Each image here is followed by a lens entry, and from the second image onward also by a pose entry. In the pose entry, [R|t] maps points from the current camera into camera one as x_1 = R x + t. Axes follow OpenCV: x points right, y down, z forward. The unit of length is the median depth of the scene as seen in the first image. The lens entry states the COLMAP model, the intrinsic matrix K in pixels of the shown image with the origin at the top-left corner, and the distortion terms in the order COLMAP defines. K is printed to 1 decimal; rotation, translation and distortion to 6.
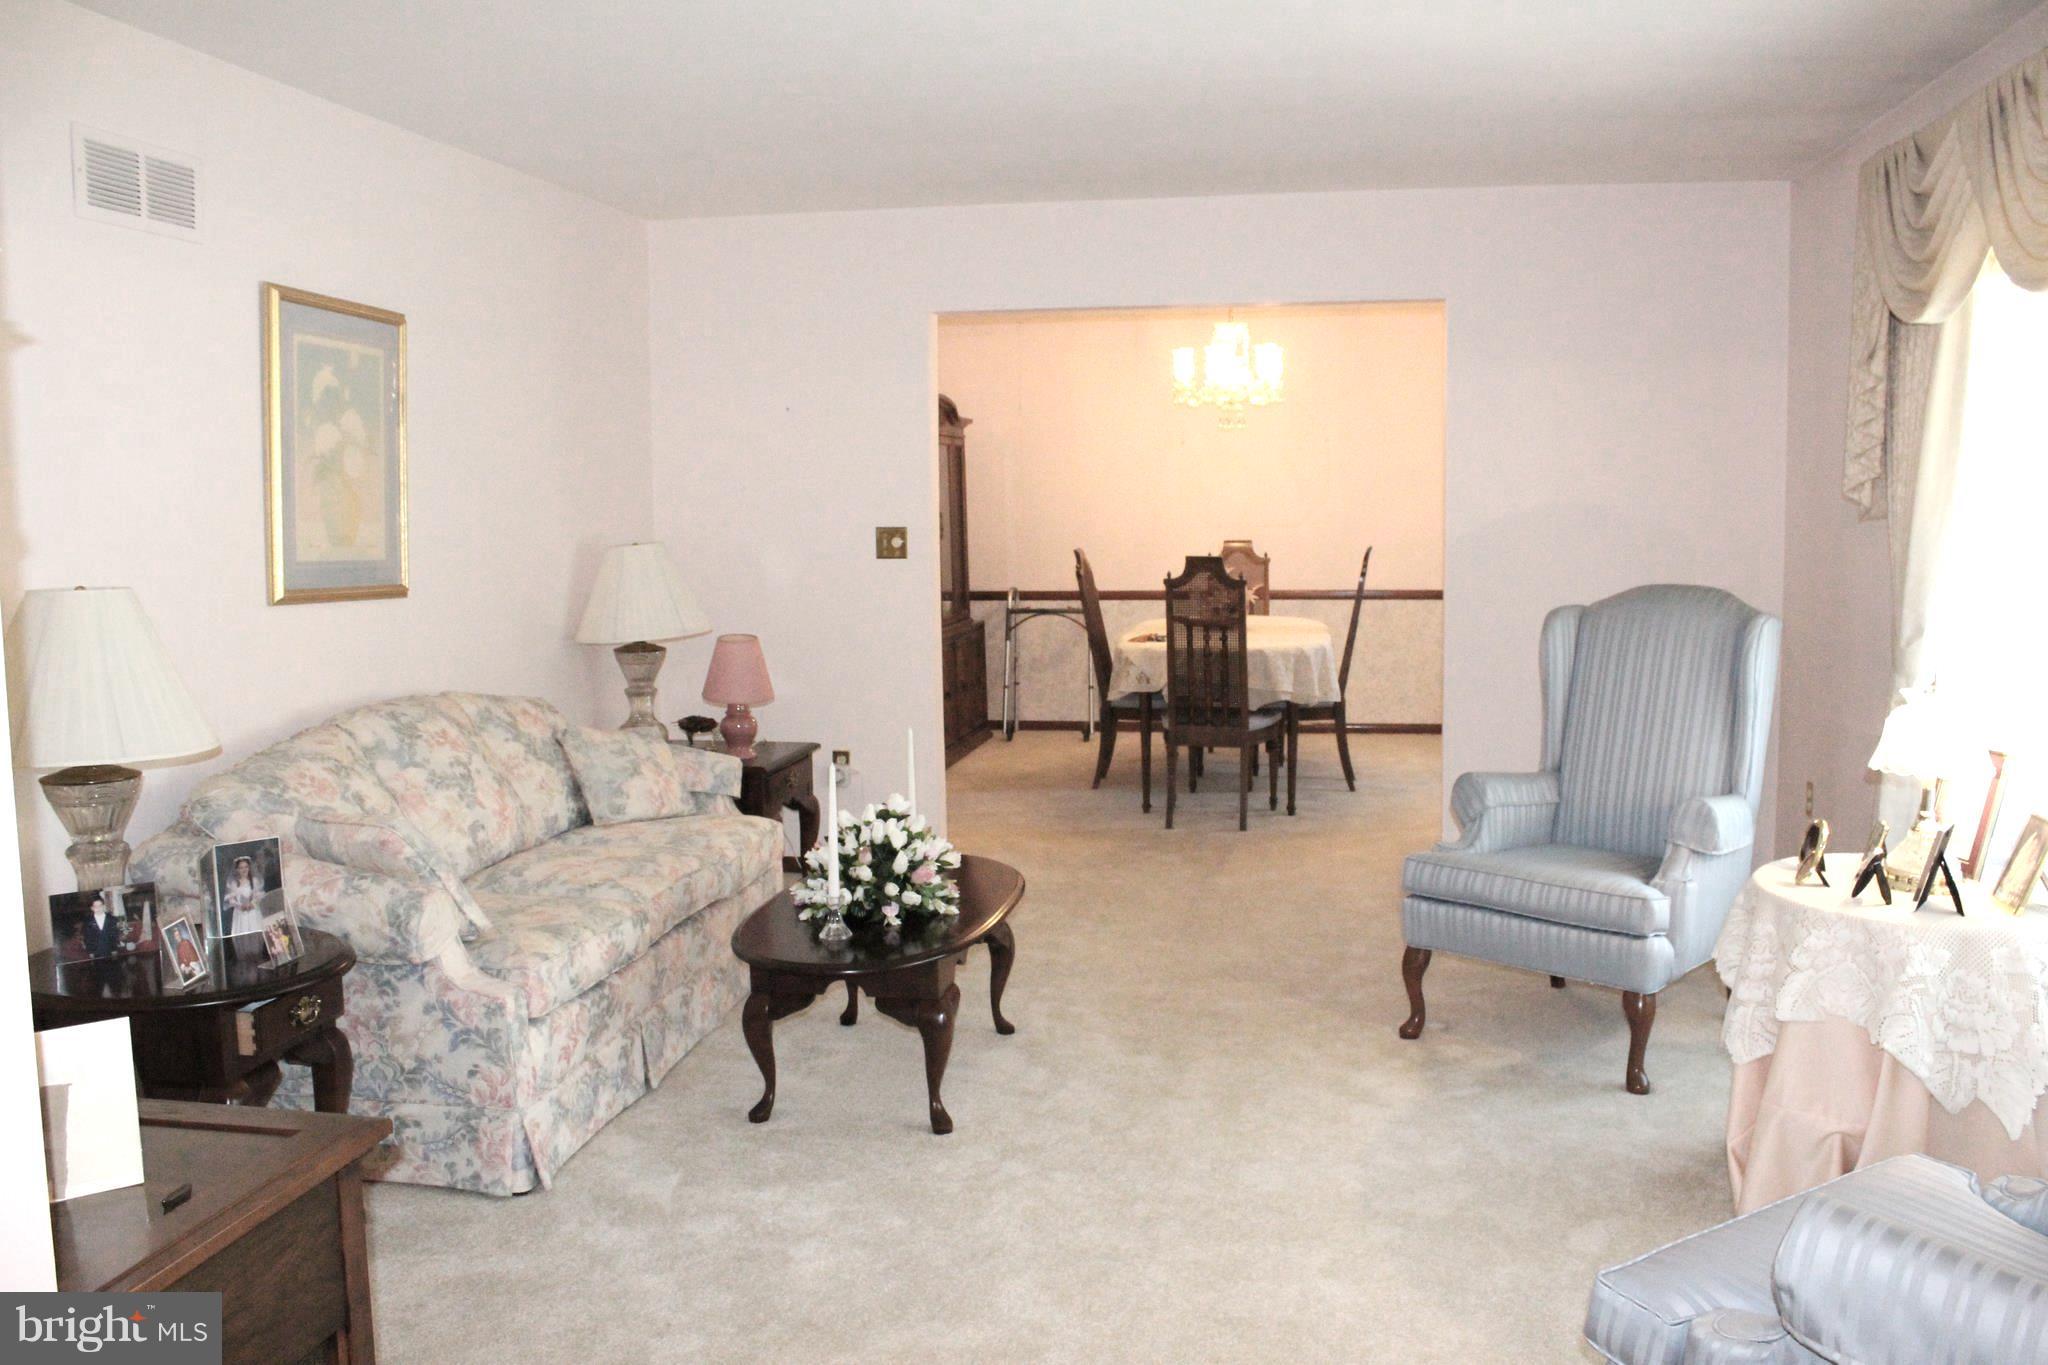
lens RADIAL K [[1729.2, 0, 1062.0], [0, 1729.2, 684.8], [0, 0, 1]] dist [-0.169670, 0.162069]
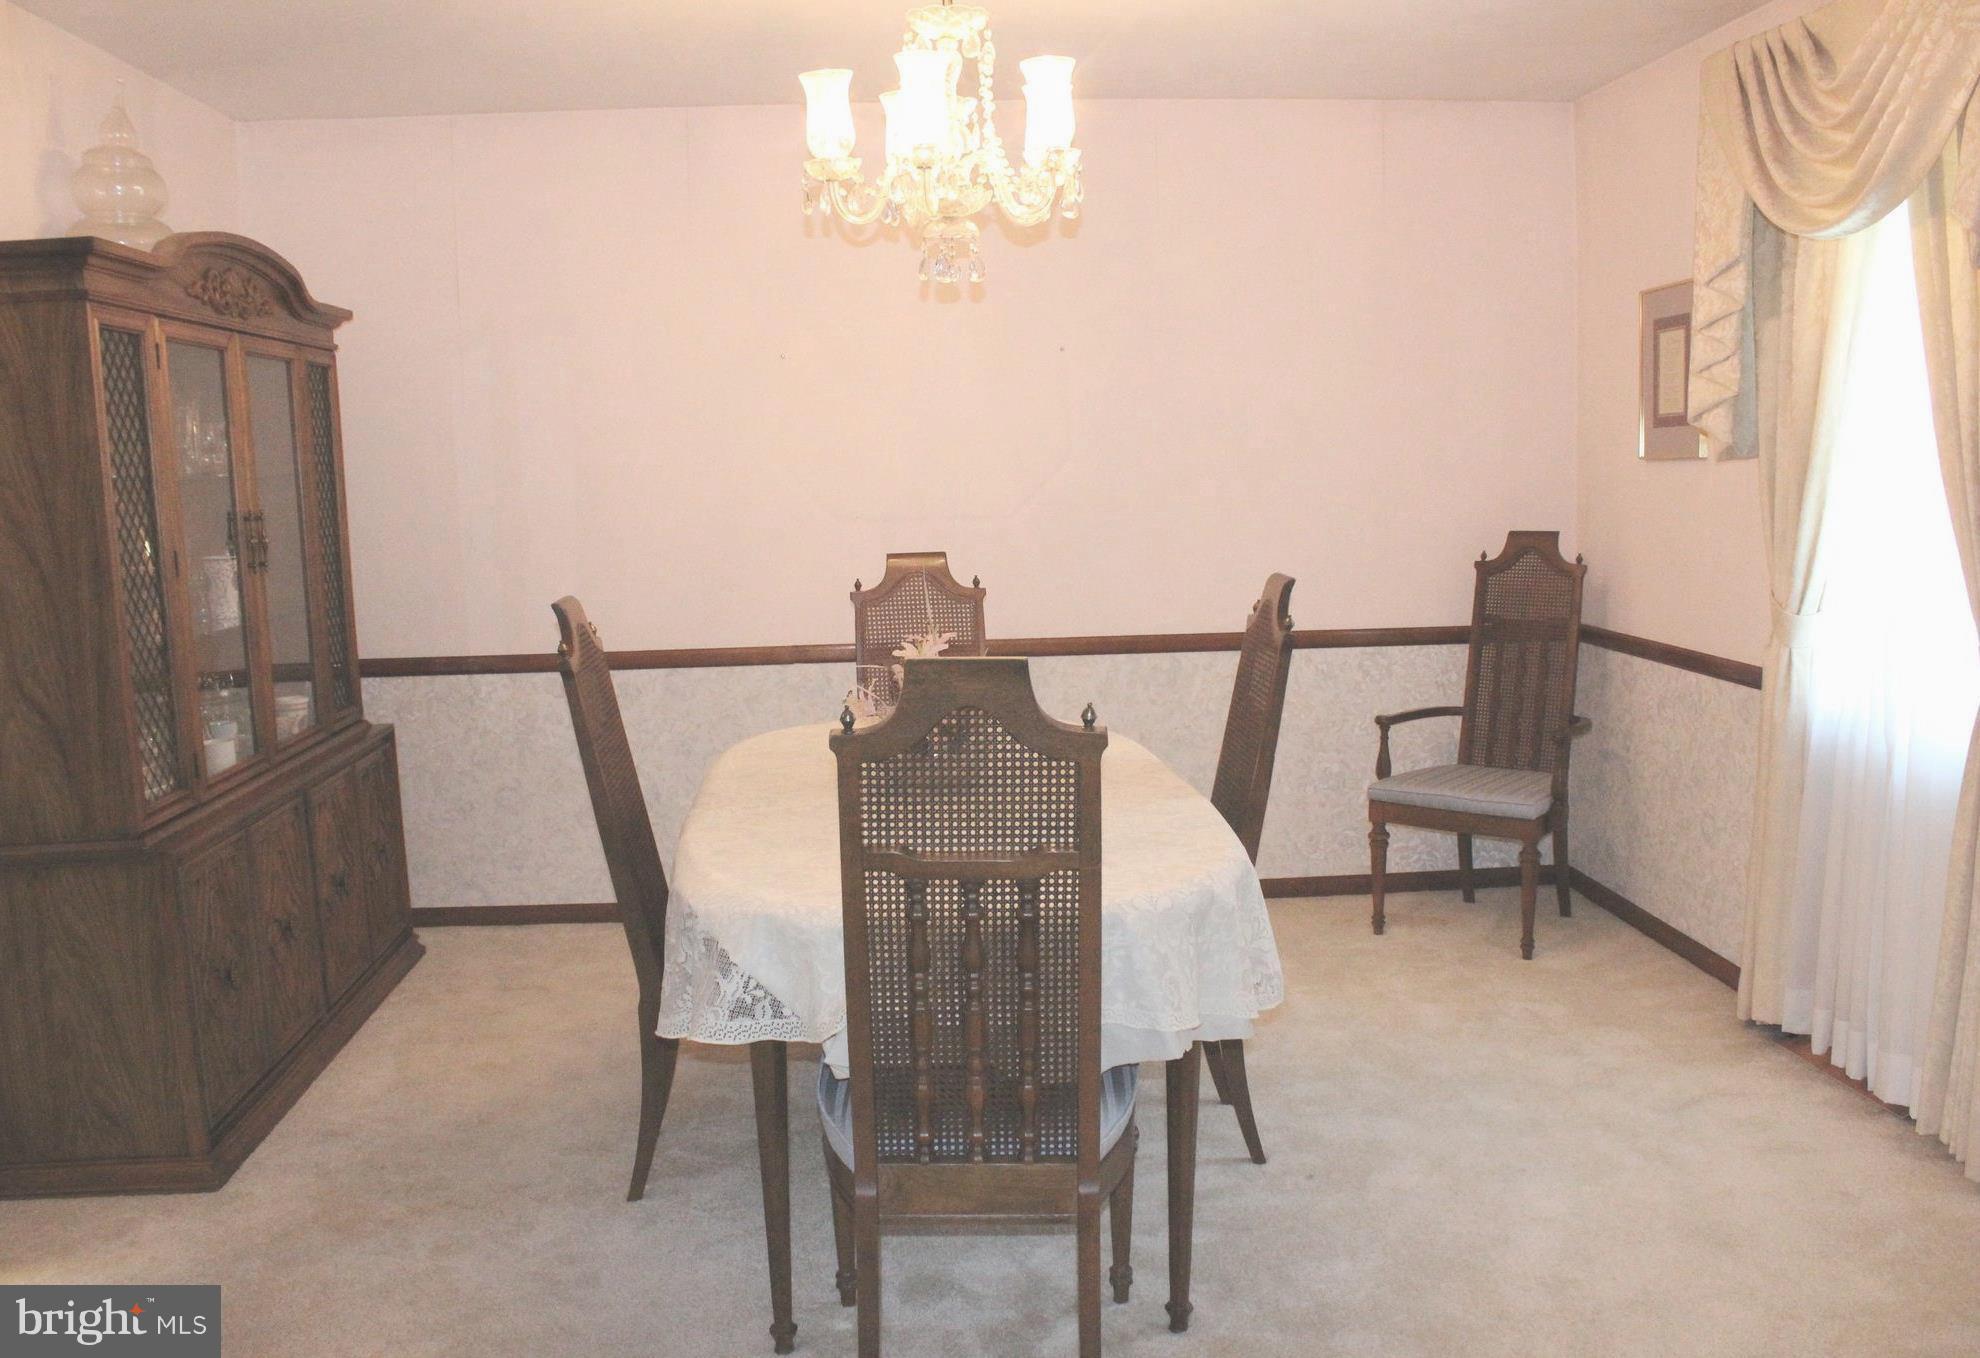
lens RADIAL K [[1648.5, 0, 887.7], [0, 1648.5, 676.8], [0, 0, 1]] dist [-0.101877, 0.000209]
pose [[0.984215, -0.037953, 0.172857, 0.031092], [0.034368, 0.999129, 0.023683, -0.130755], [-0.173605, -0.017368, 0.984662, 1.197799]]
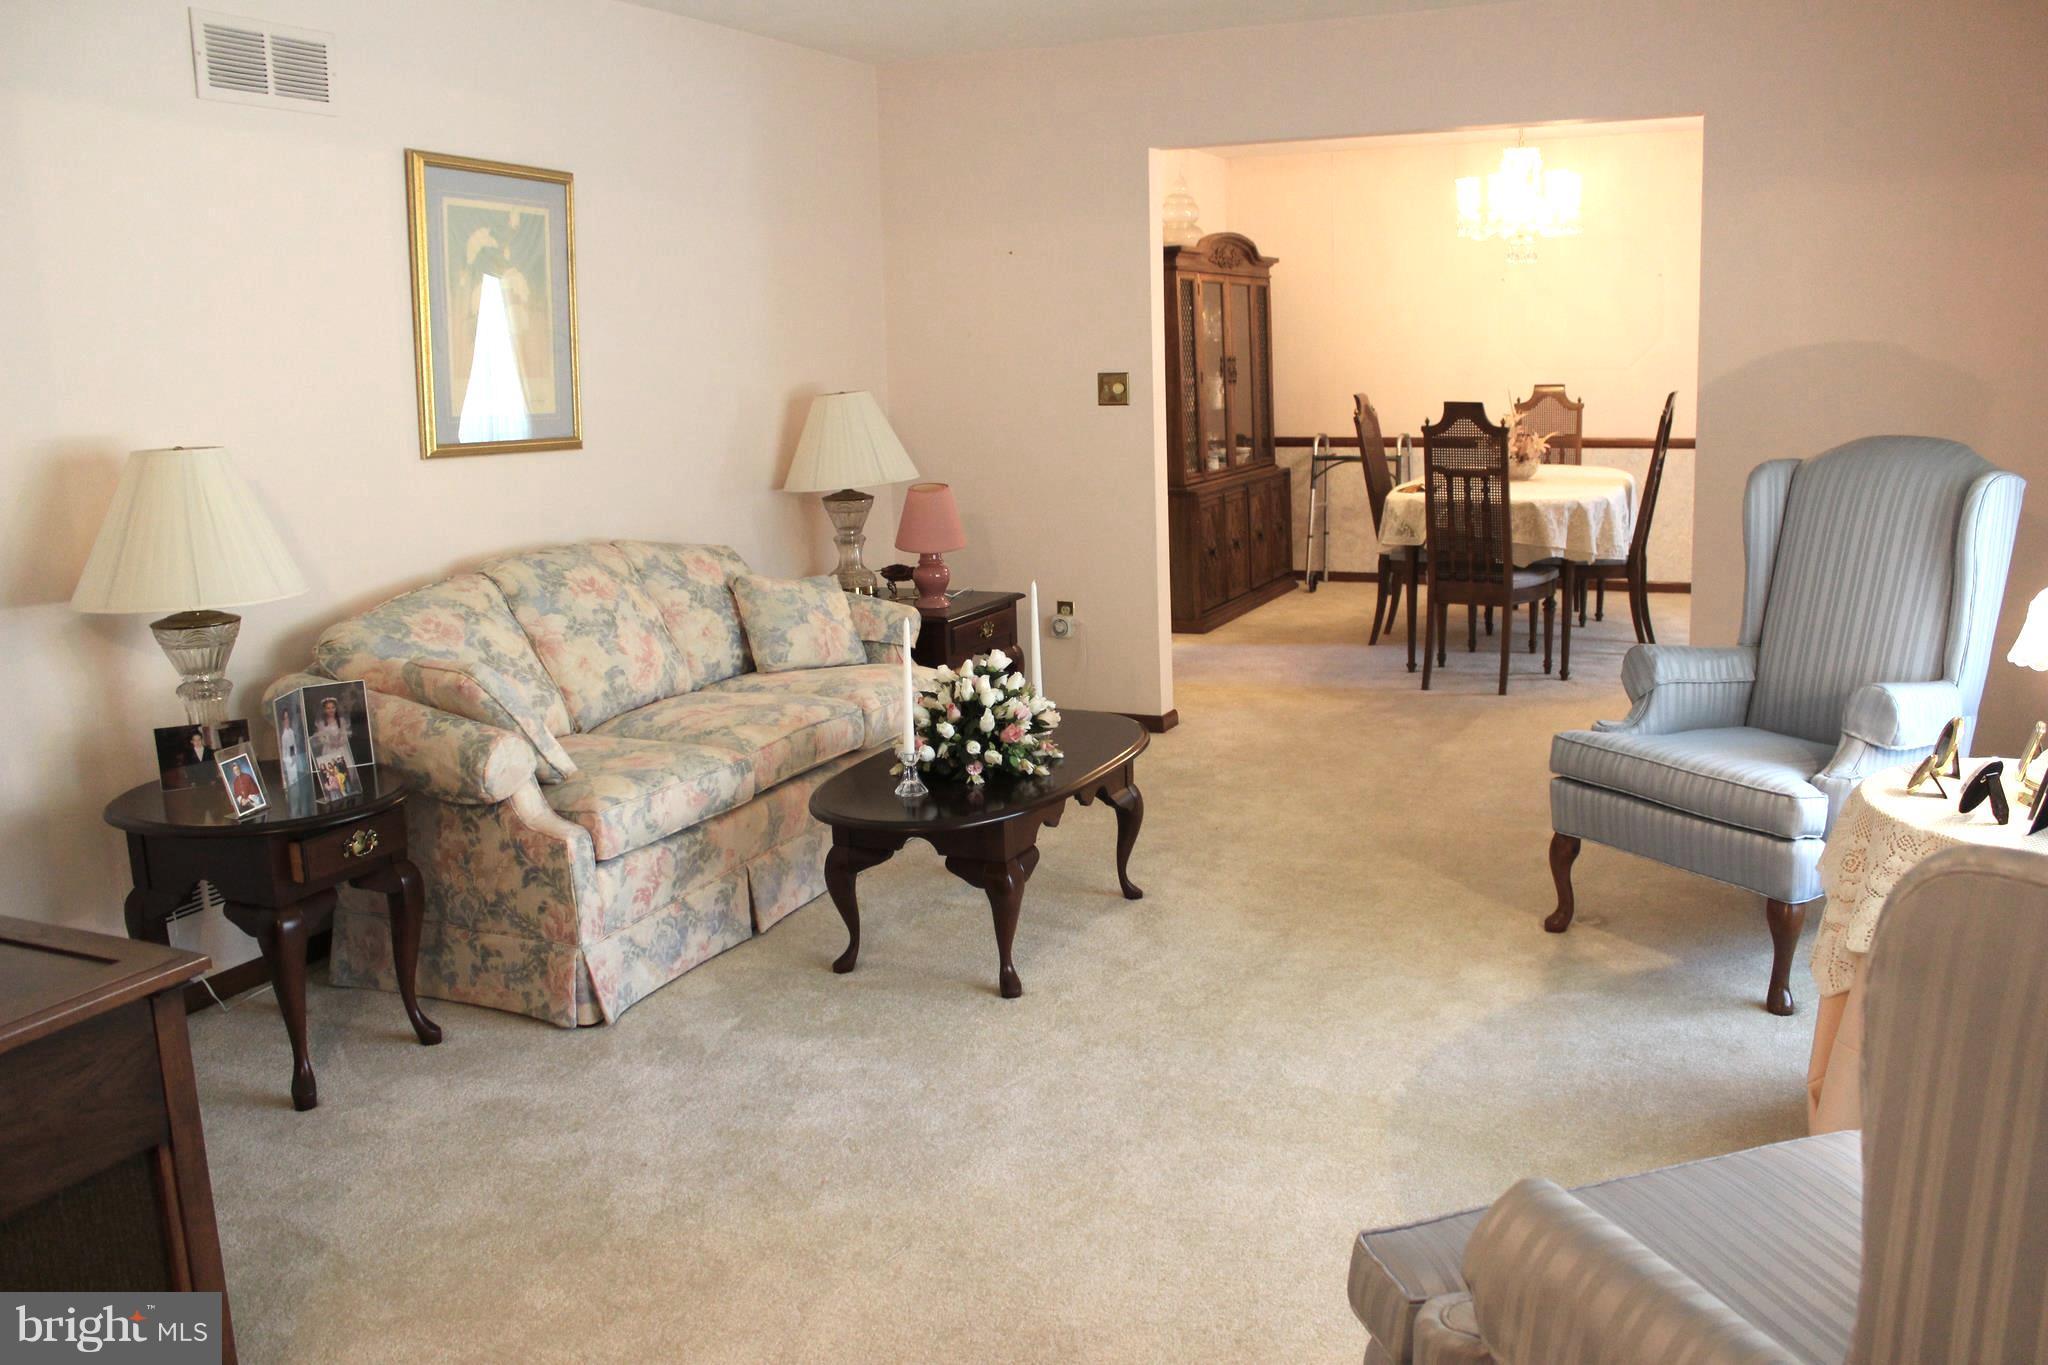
lens RADIAL K [[1729.2, 0, 1062.0], [0, 1729.2, 684.8], [0, 0, 1]] dist [-0.169670, 0.162069]
pose [[0.966298, 0.032789, -0.255329, 0.188345], [-0.009531, 0.995732, 0.091801, -0.007223], [0.257249, -0.086274, 0.962486, 0.064638]]
